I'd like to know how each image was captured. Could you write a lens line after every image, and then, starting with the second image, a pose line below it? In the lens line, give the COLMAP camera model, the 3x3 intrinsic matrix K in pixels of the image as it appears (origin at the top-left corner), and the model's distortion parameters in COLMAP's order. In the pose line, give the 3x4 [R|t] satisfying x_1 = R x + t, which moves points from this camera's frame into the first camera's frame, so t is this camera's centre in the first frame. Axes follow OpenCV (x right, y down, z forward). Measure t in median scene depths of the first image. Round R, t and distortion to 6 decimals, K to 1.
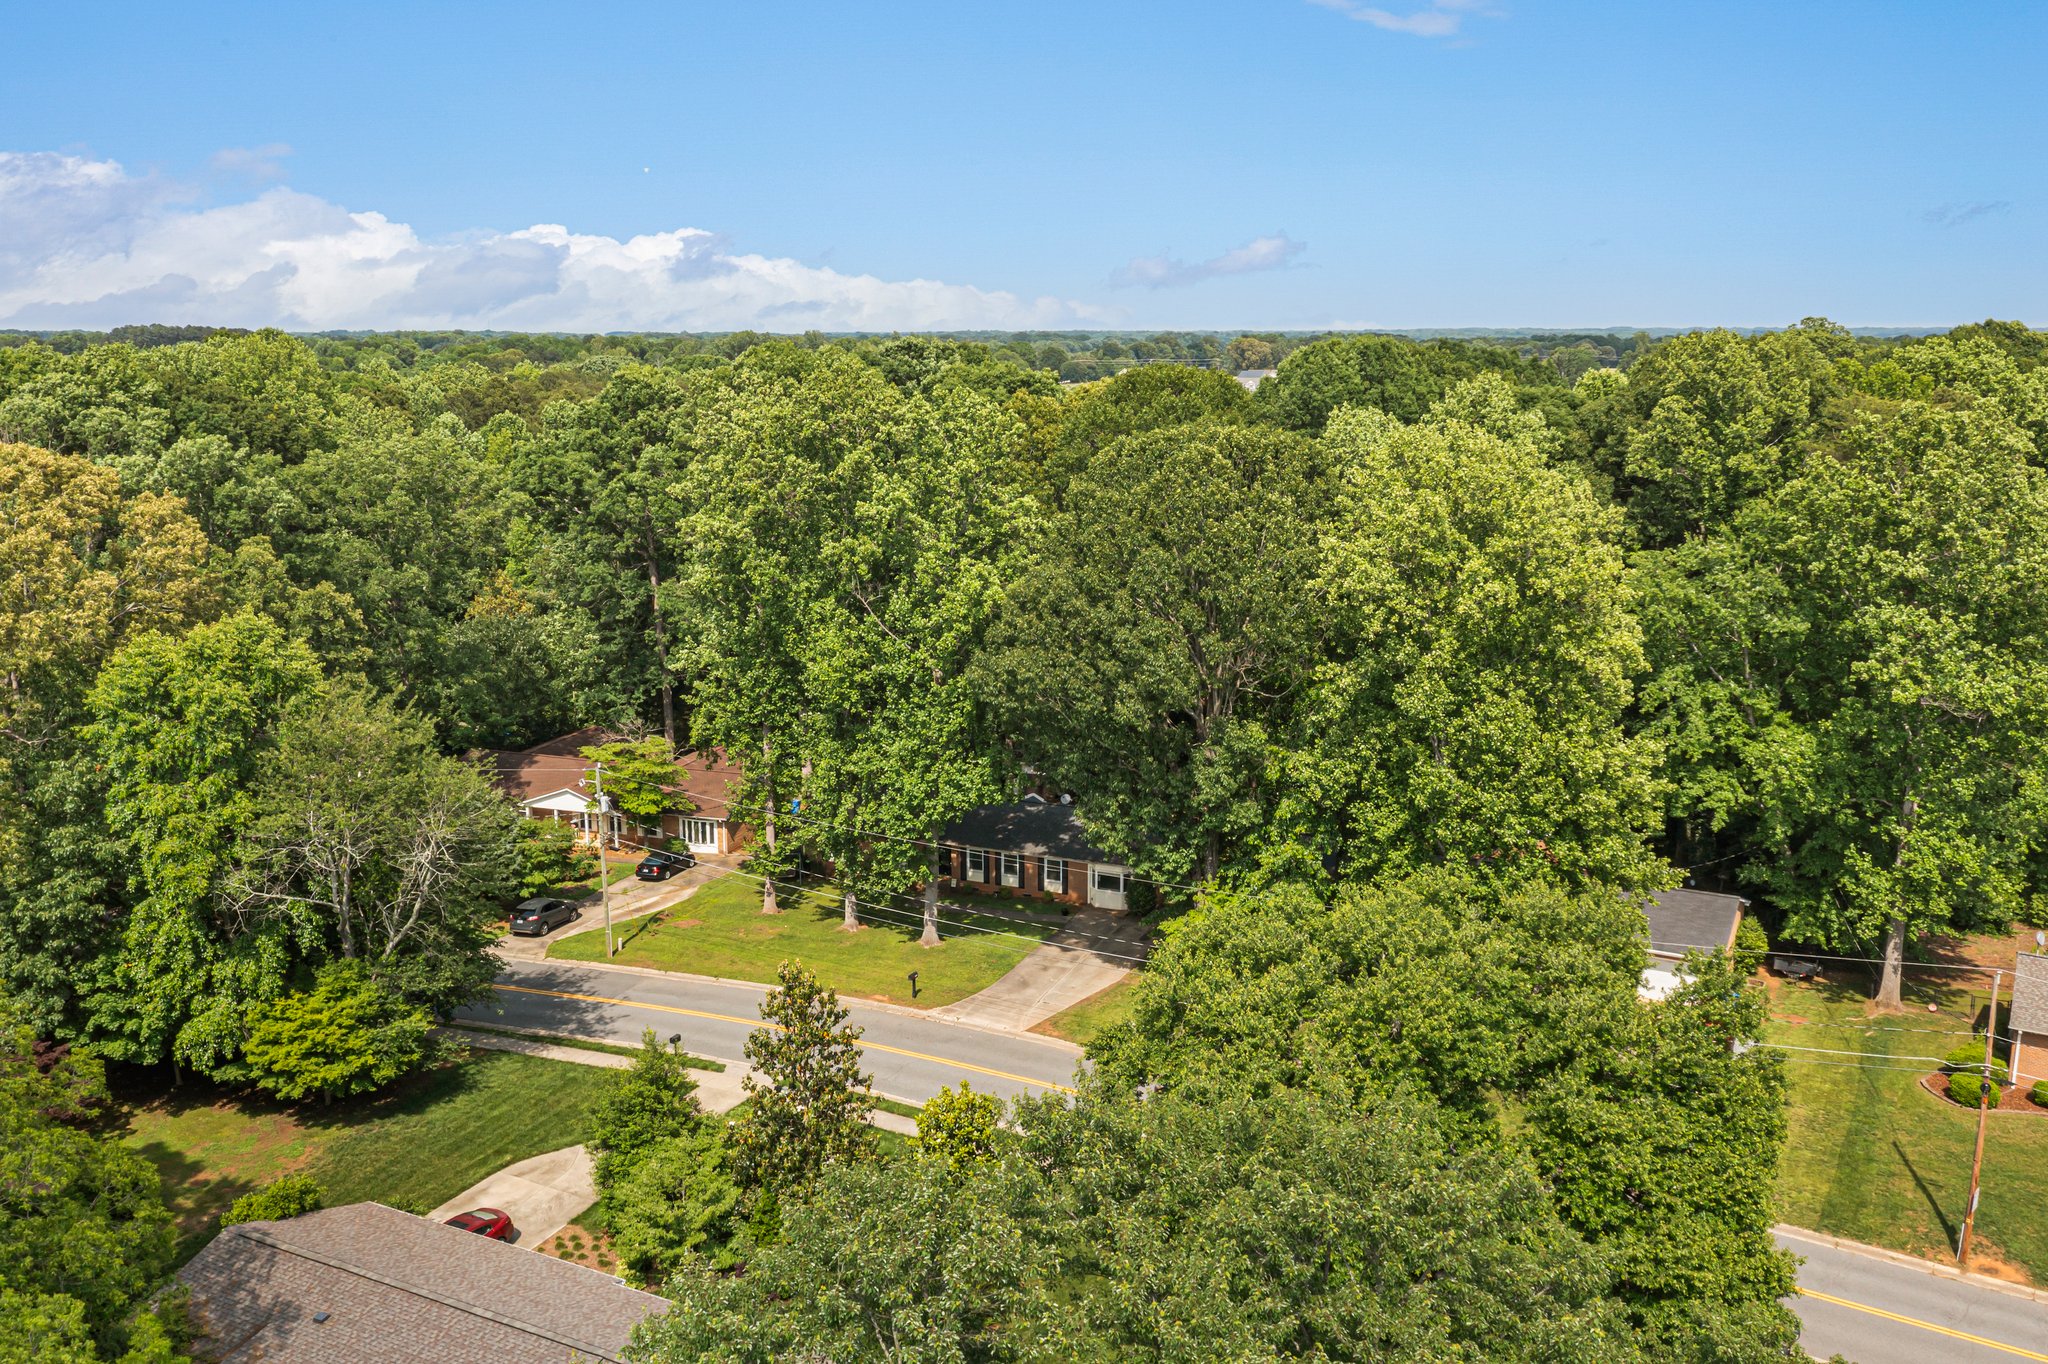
lens RADIAL K [[1715.1, 0, 1013.1], [0, 1715.1, 686.9], [0, 0, 1]] dist [-0.016415, 0.010076]
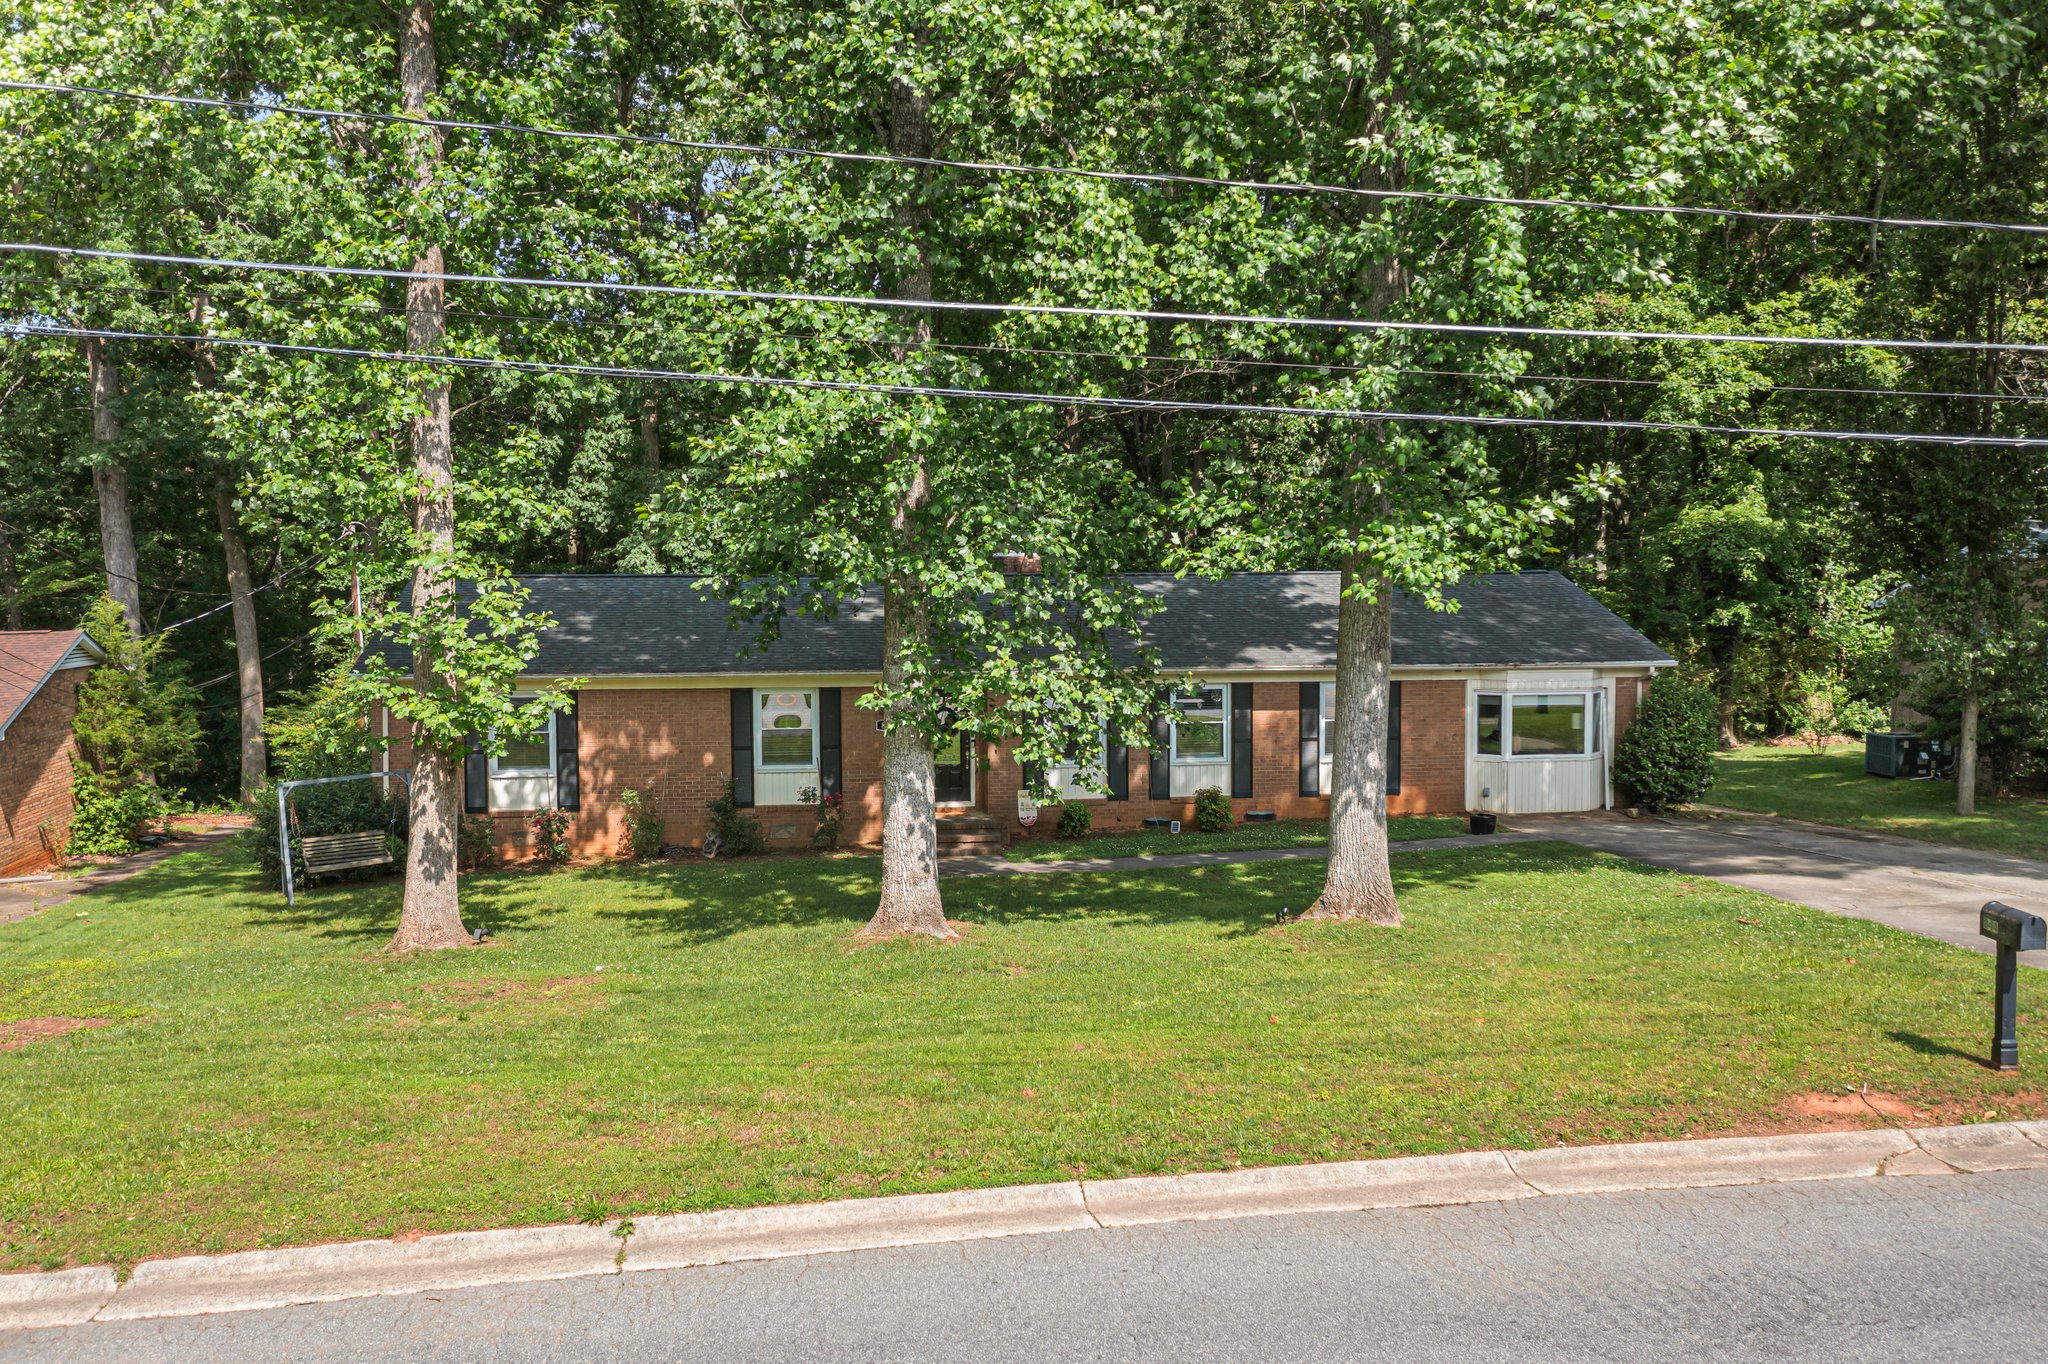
lens RADIAL K [[1728.5, 0, 1024.4], [0, 1728.5, 694.4], [0, 0, 1]] dist [-0.019023, 0.000270]
pose [[0.854649, -0.036337, 0.517933, -0.197426], [0.109289, 0.987789, -0.111037, 0.137705], [-0.507574, 0.151502, 0.848184, 0.807099]]
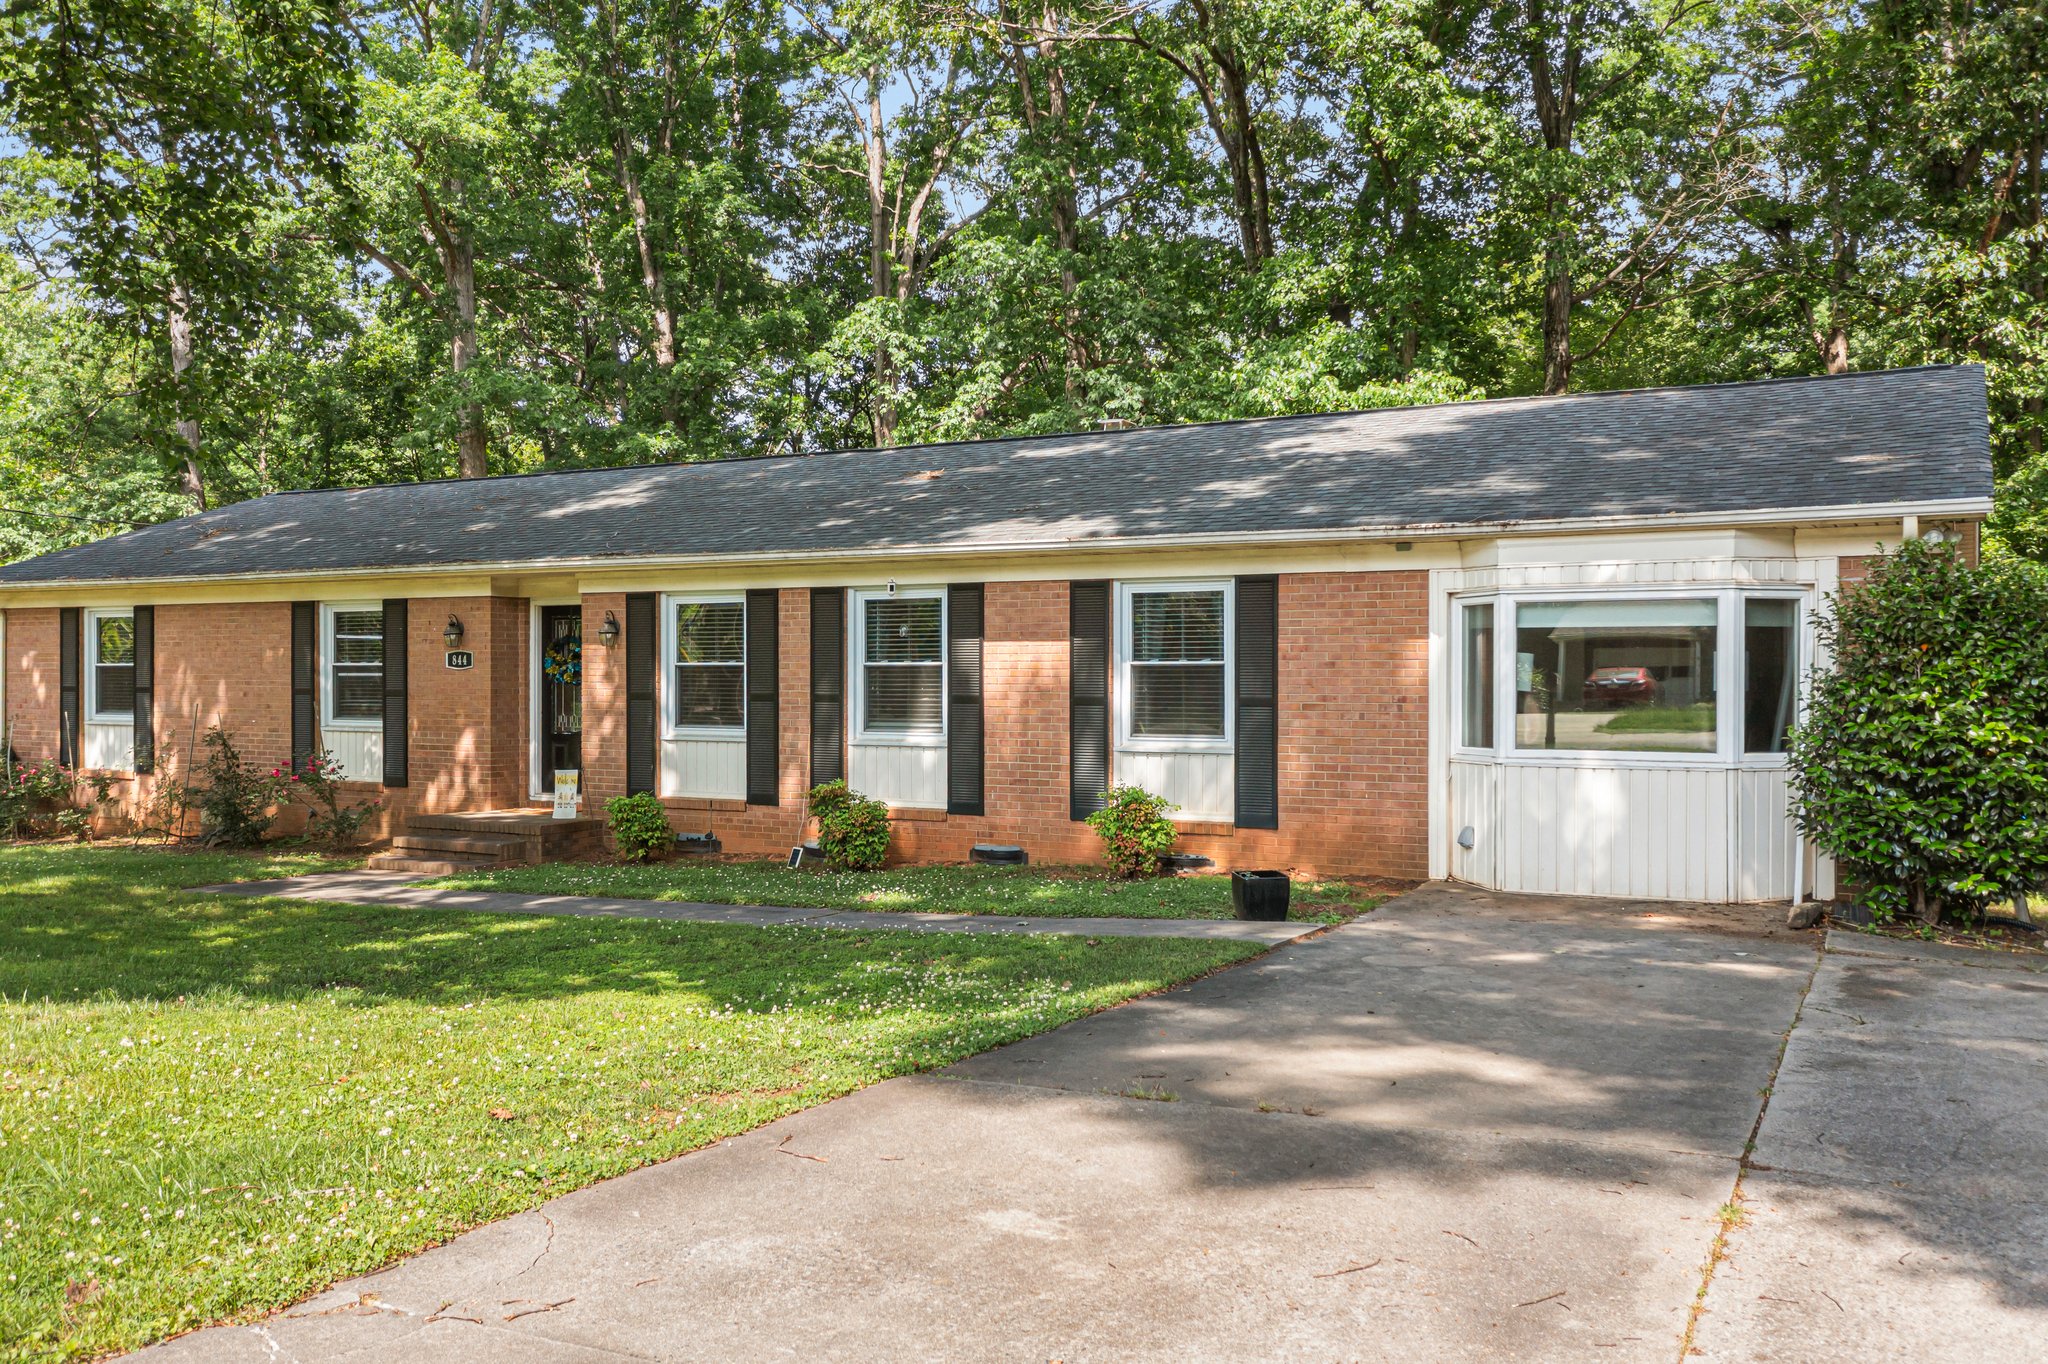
lens RADIAL K [[1728.5, 0, 1024.4], [0, 1728.5, 694.4], [0, 0, 1]] dist [-0.019023, 0.000270]
pose [[0.995865, 0.004068, -0.090751, 0.025491], [-0.021462, 0.981254, -0.191522, 0.145133], [0.088271, 0.192678, 0.977284, 0.905370]]
